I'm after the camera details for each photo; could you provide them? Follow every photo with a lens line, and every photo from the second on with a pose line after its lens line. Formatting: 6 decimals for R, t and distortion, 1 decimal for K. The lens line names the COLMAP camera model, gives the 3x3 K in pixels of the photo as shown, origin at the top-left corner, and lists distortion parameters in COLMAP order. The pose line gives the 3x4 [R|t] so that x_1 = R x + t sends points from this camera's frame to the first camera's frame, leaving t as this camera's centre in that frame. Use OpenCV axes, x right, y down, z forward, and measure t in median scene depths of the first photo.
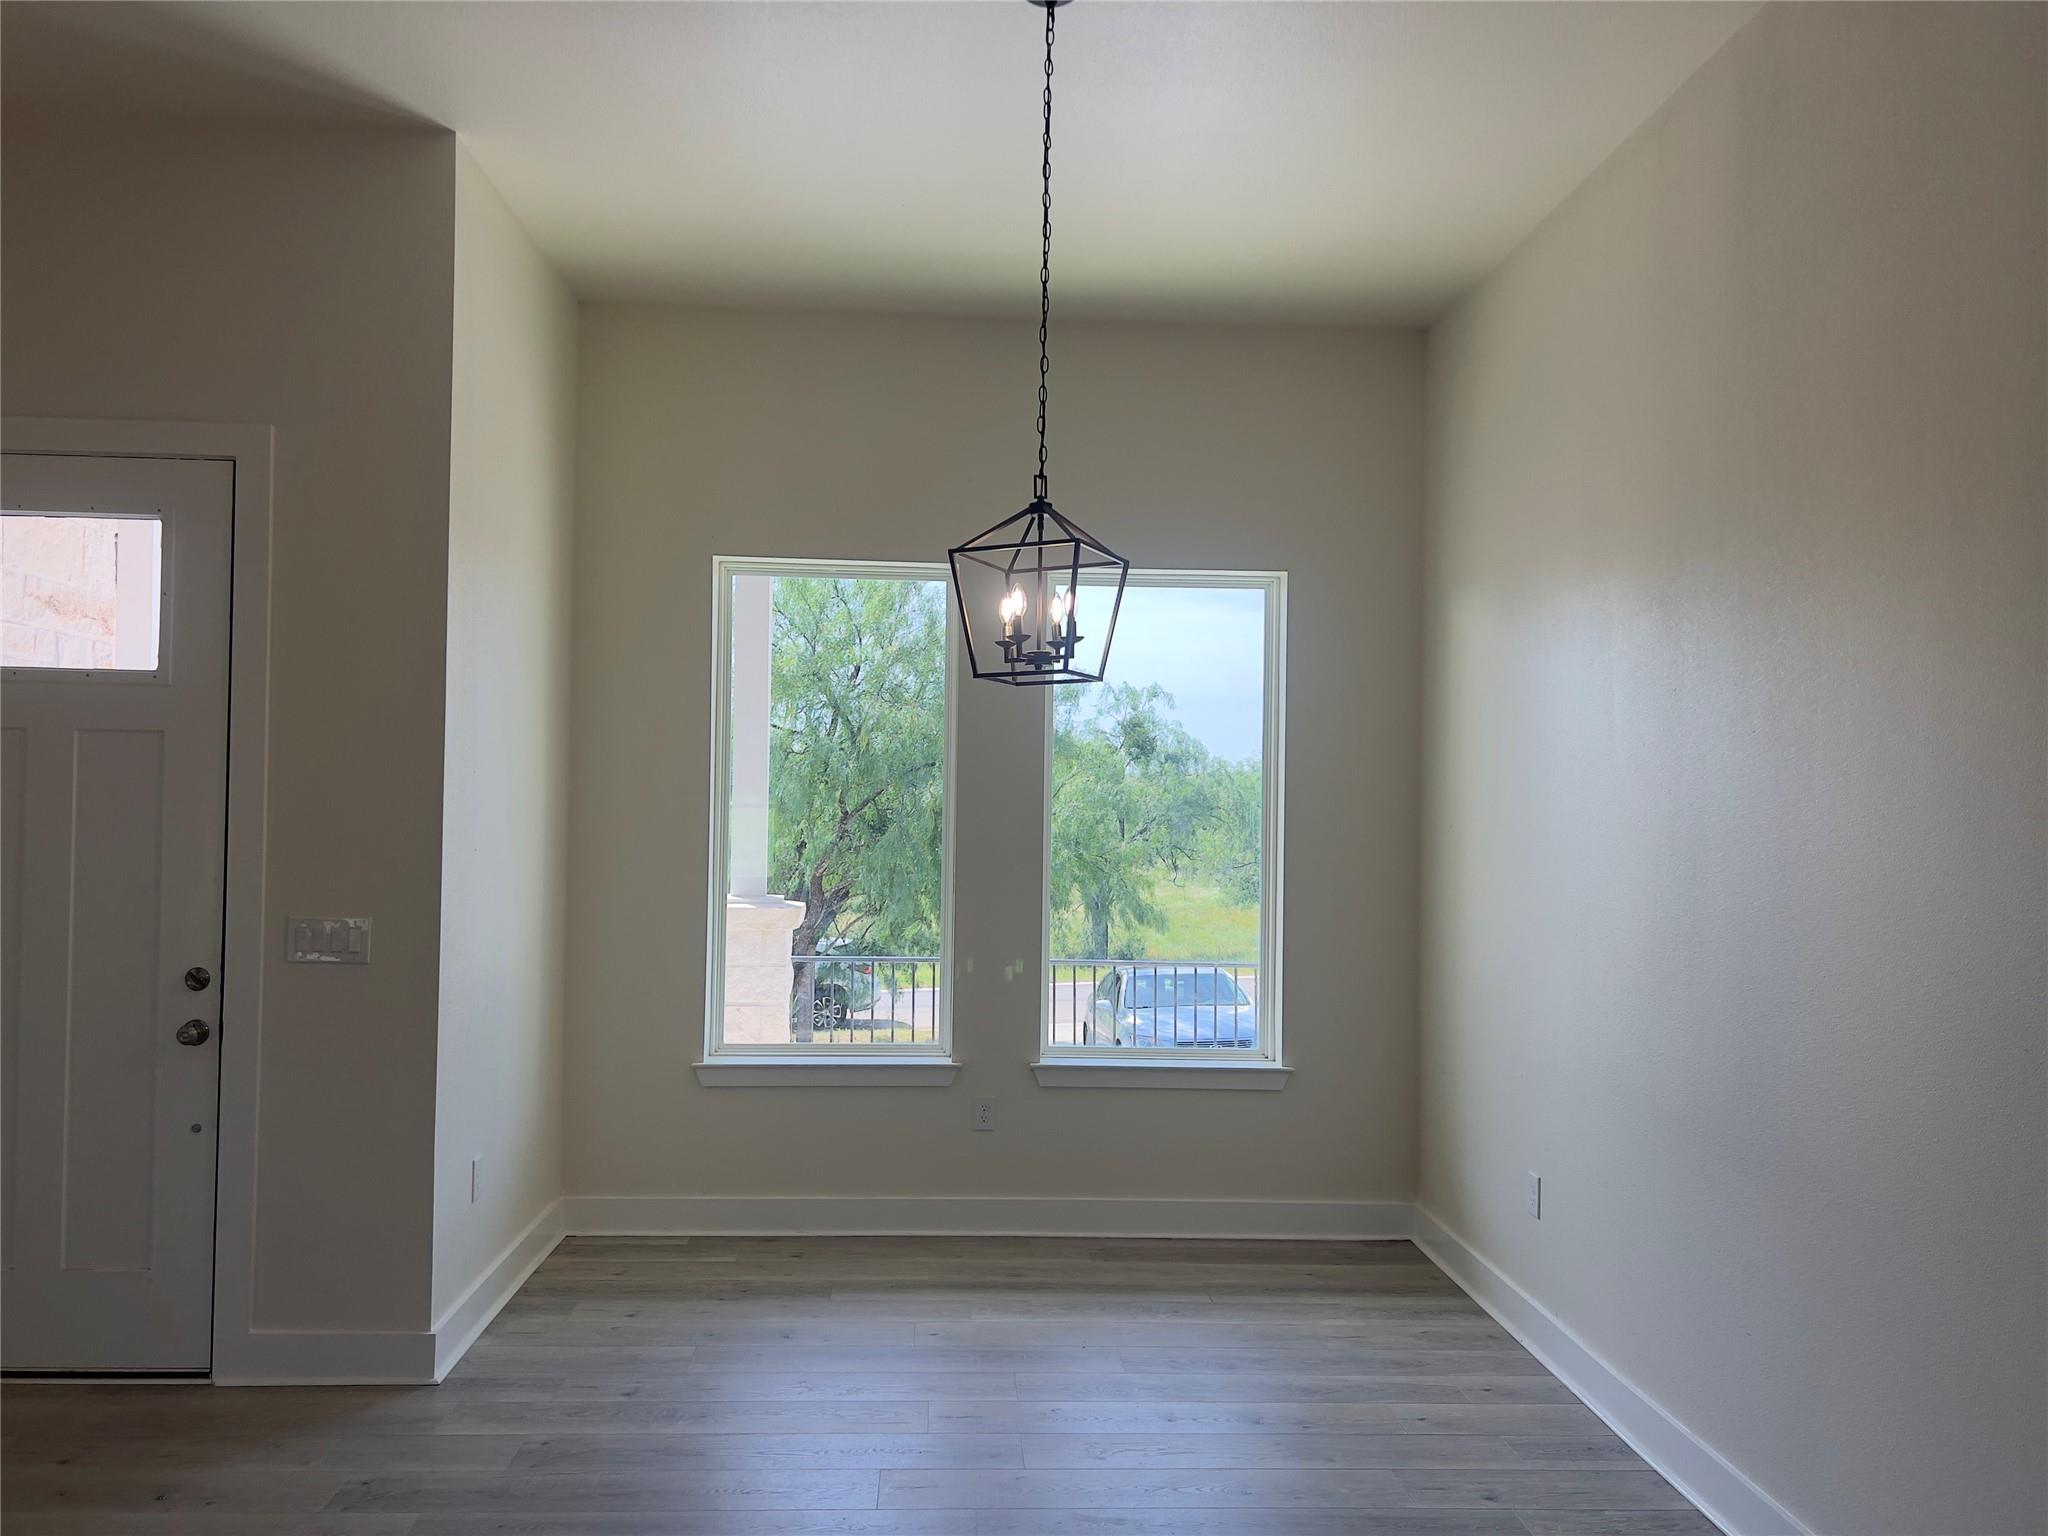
lens RADIAL K [[1546.1, 0, 1019.8], [0, 1546.1, 766.9], [0, 0, 1]] dist [0.056510, -0.075073]
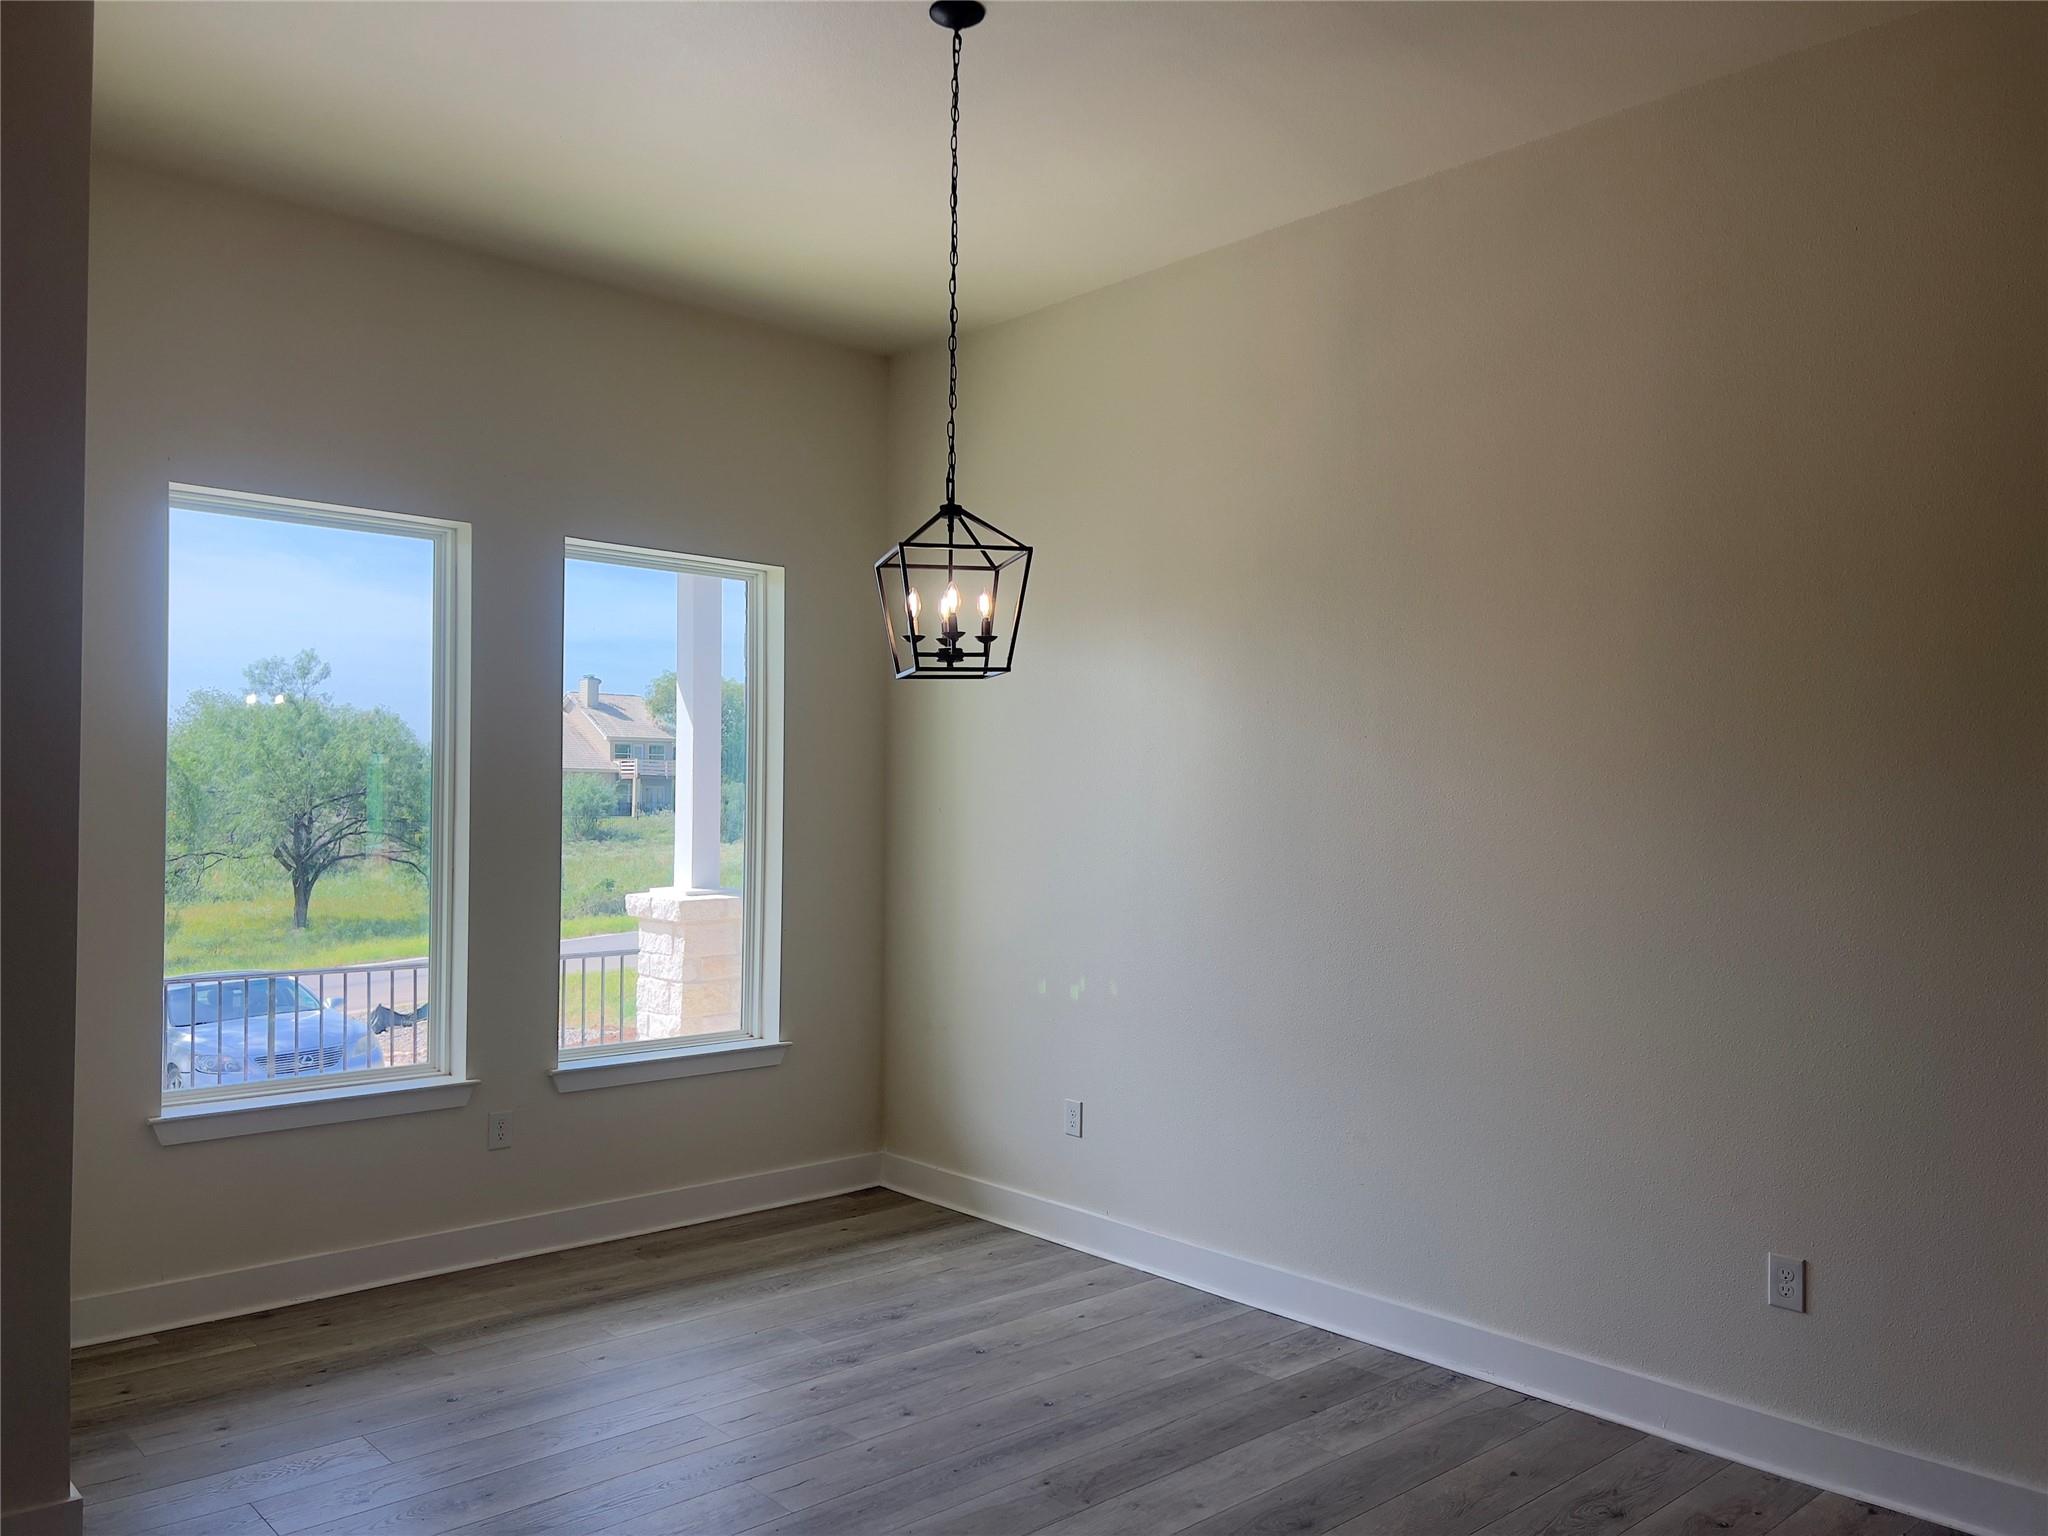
lens RADIAL K [[1546.1, 0, 981.2], [0, 1546.1, 780.6], [0, 0, 1]] dist [0.056510, -0.075073]
pose [[0.775163, -0.001922, 0.631758, -0.431061], [-0.009945, 0.999834, 0.015244, -0.001110], [-0.631682, -0.018099, 0.775016, 0.119446]]
